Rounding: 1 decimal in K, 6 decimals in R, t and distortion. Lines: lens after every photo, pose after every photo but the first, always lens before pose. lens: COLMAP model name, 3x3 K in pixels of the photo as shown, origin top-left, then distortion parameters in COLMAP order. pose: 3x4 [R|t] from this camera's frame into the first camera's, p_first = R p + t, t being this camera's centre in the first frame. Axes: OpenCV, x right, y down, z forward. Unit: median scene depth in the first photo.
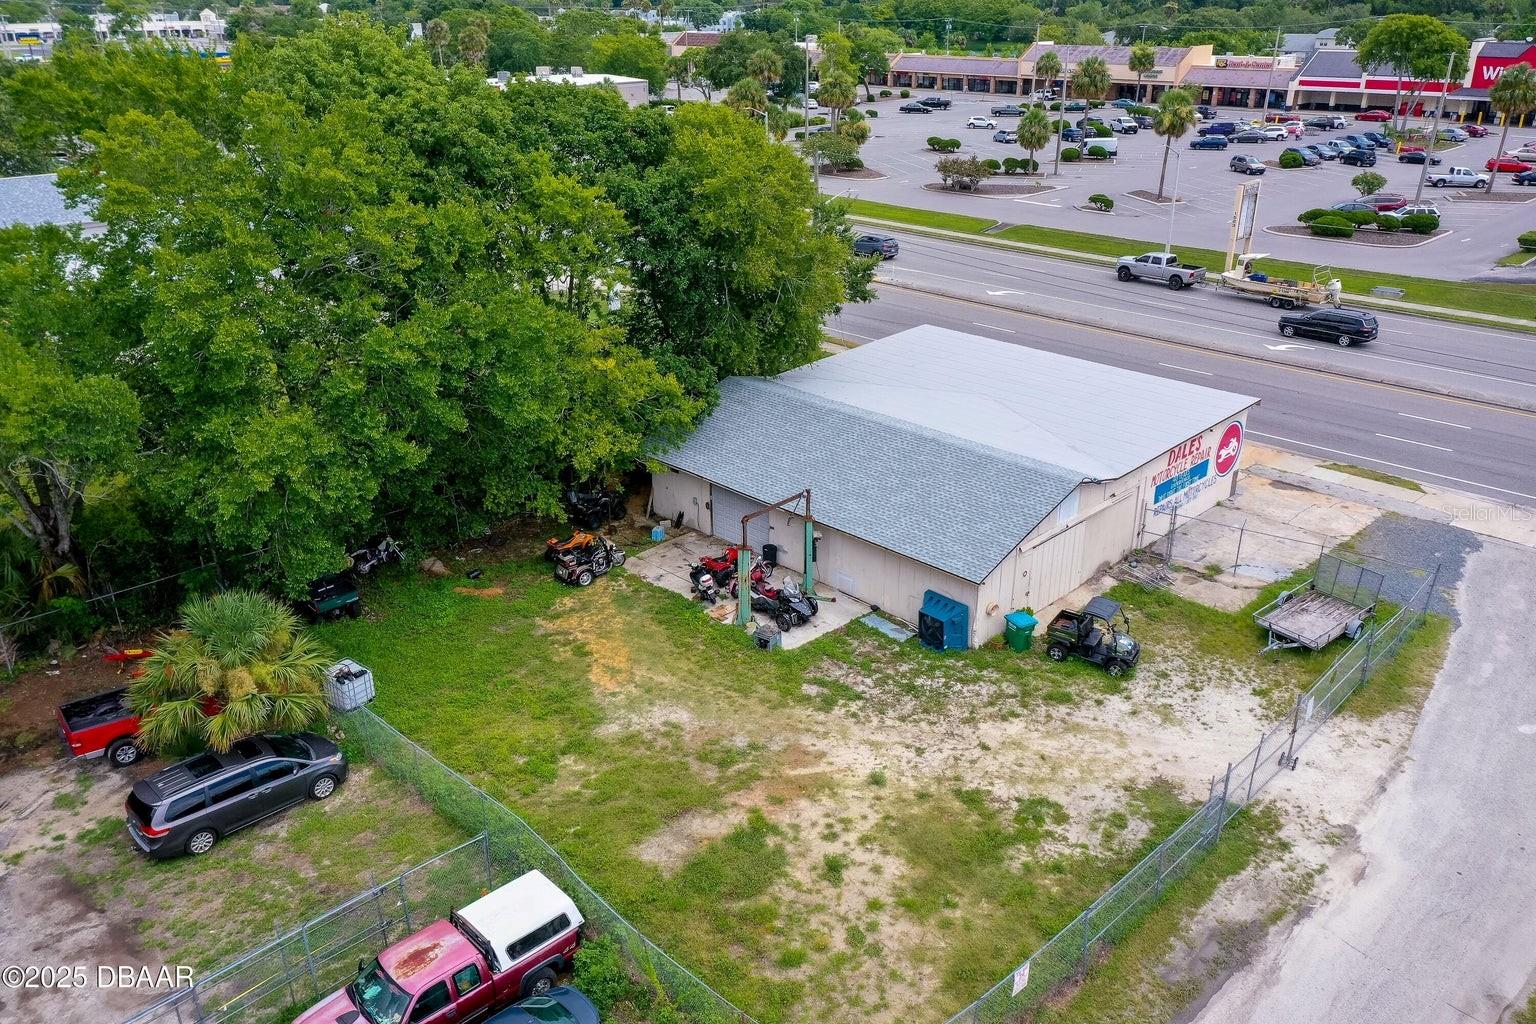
lens RADIAL K [[1210.7, 0, 768.0], [0, 1210.7, 512.0], [0, 0, 1]] dist [0.032664, 0.012386]
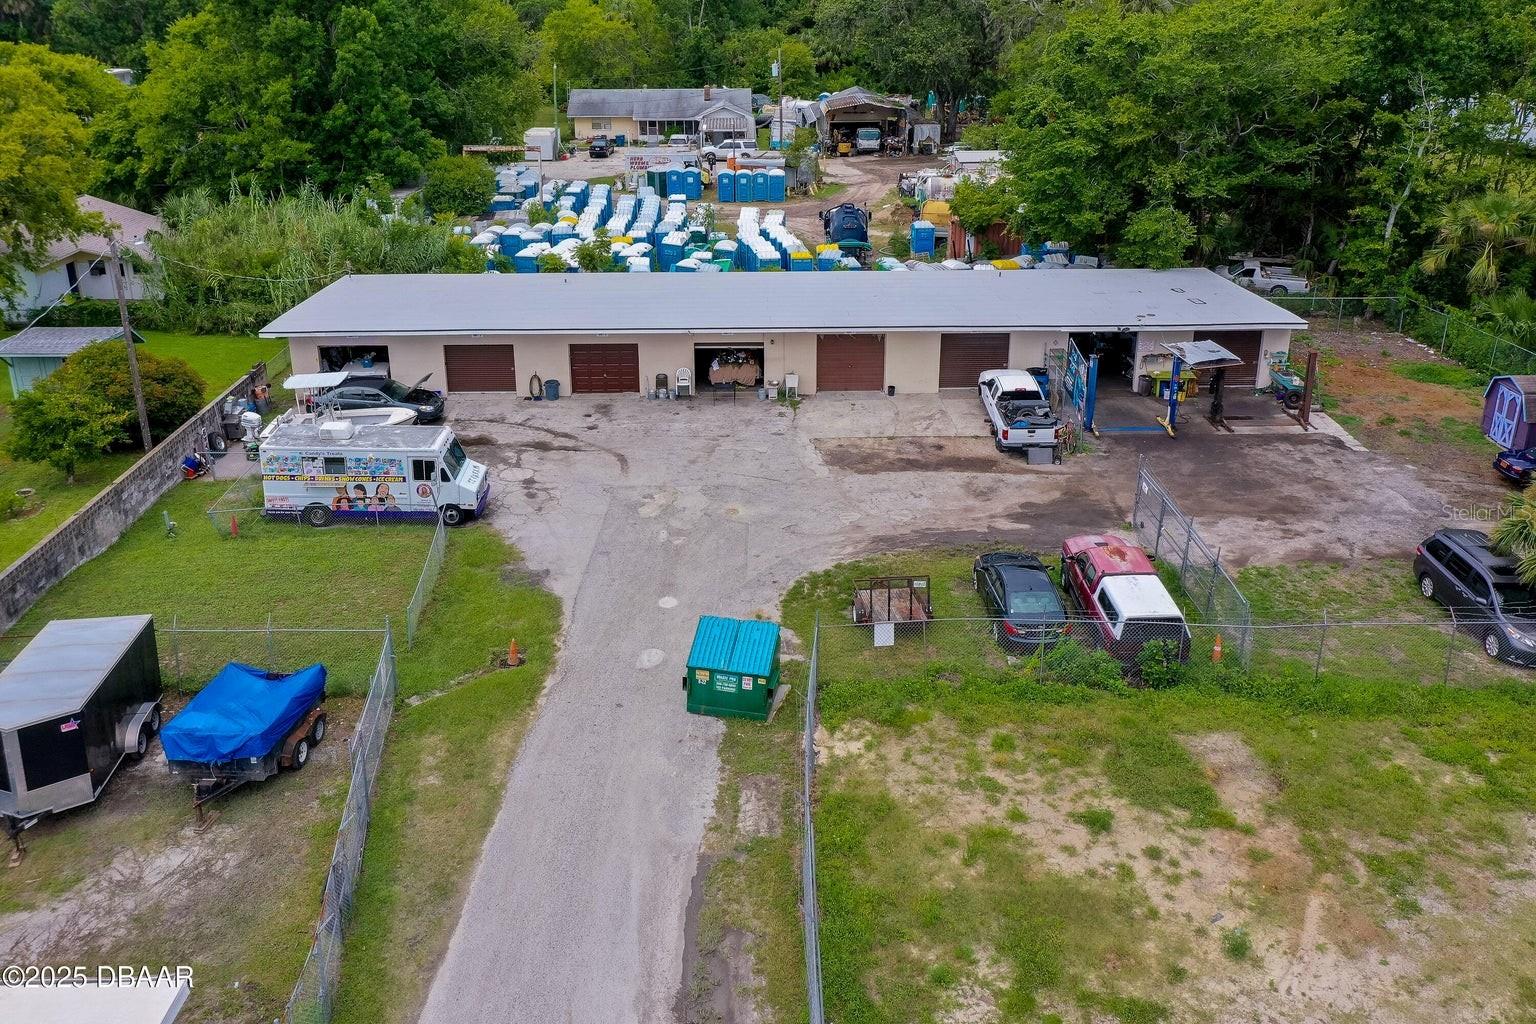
lens RADIAL K [[1252.7, 0, 748.9], [0, 1252.7, 393.0], [0, 0, 1]] dist [0.028968, 0.006960]
pose [[-0.701587, 0.235472, -0.672553, 0.628950], [-0.275246, 0.781021, 0.560577, -0.306582], [0.657278, 0.578411, -0.483141, 0.932151]]
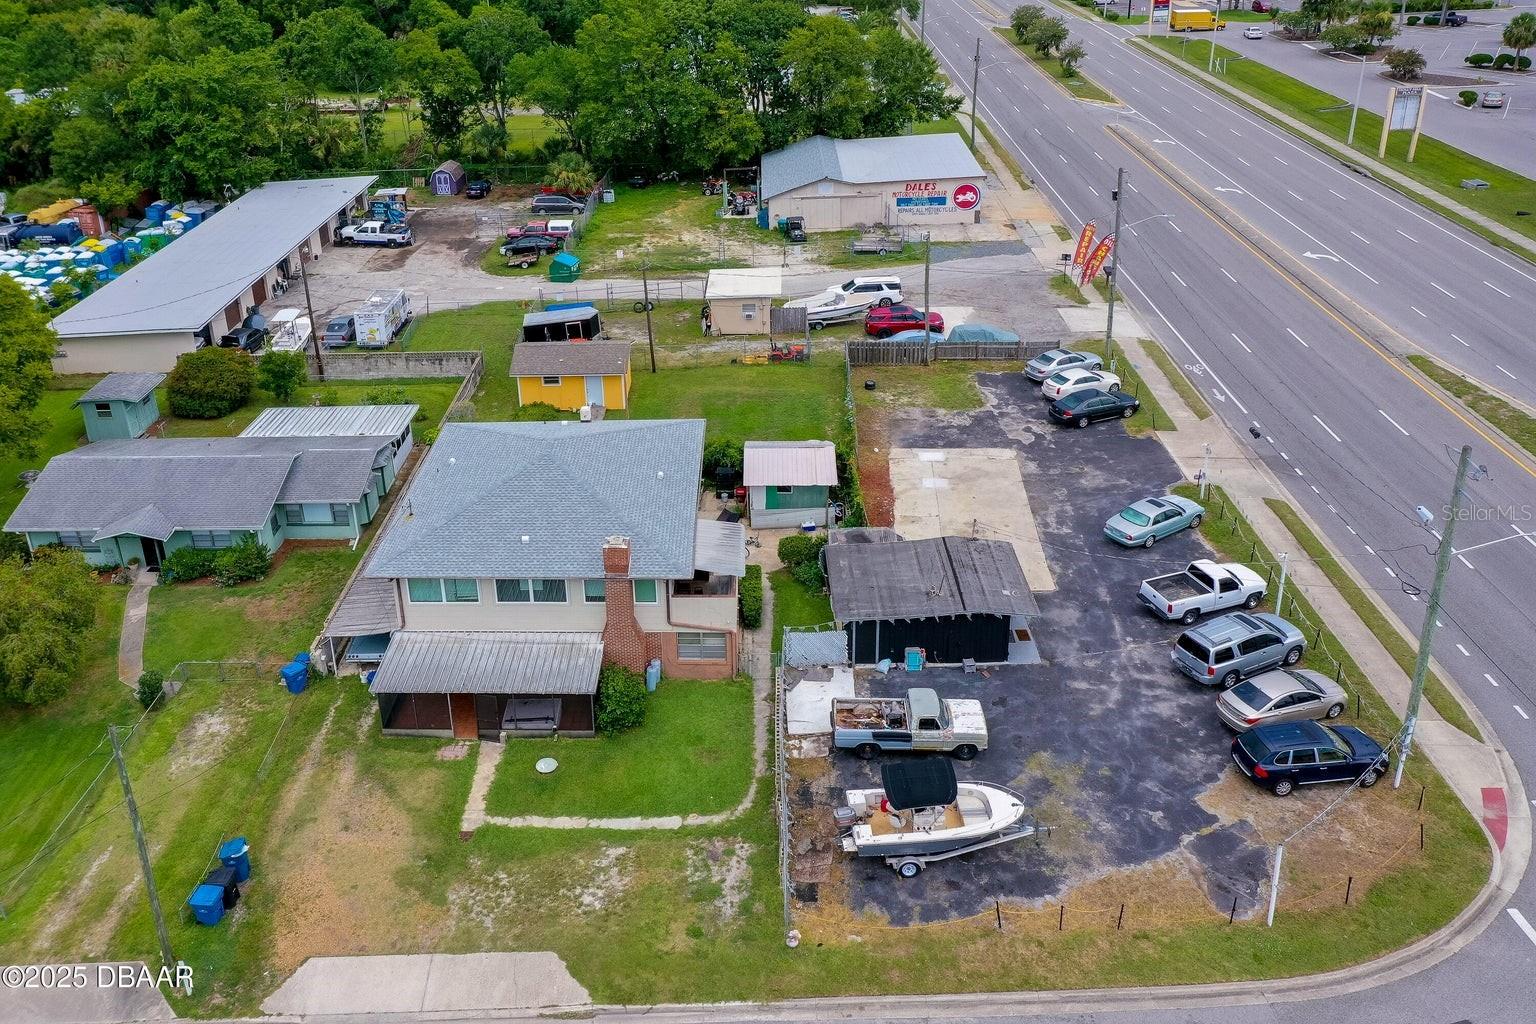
lens RADIAL K [[1211.6, 0, 672.7], [0, 1211.6, 433.1], [0, 0, 1]] dist [0.030841, 0.005781]
pose [[0.654391, 0.302546, -0.692992, 2.301438], [-0.259840, 0.950631, 0.169659, 0.159975], [0.710110, 0.069043, 0.700698, -1.141314]]
